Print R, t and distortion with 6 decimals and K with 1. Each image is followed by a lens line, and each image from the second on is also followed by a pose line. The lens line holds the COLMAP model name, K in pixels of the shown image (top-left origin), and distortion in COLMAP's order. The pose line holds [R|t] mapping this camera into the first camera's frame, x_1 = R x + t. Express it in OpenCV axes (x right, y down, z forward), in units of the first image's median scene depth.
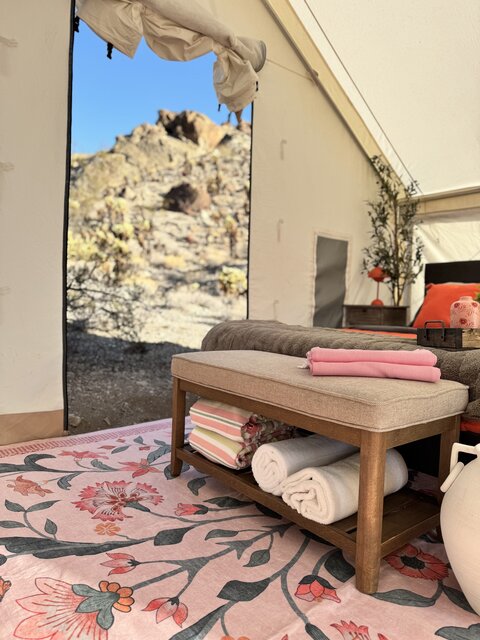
lens RADIAL K [[445.3, 0, 240.0], [0, 445.3, 320.0], [0, 0, 1]] dist [-0.032236, -0.000371]
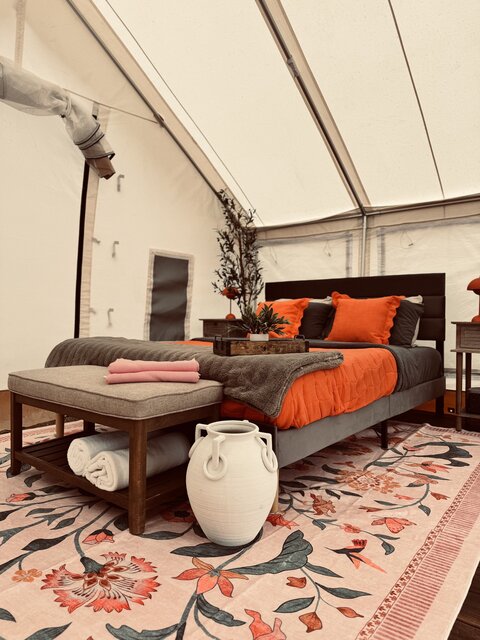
lens RADIAL K [[445.3, 0, 240.0], [0, 445.3, 320.0], [0, 0, 1]] dist [-0.032236, -0.000371]
pose [[0.978481, -0.041378, 0.202144, 0.236335], [0.046276, 0.998737, -0.019560, -0.016076], [-0.201079, 0.028493, 0.979160, -0.314363]]
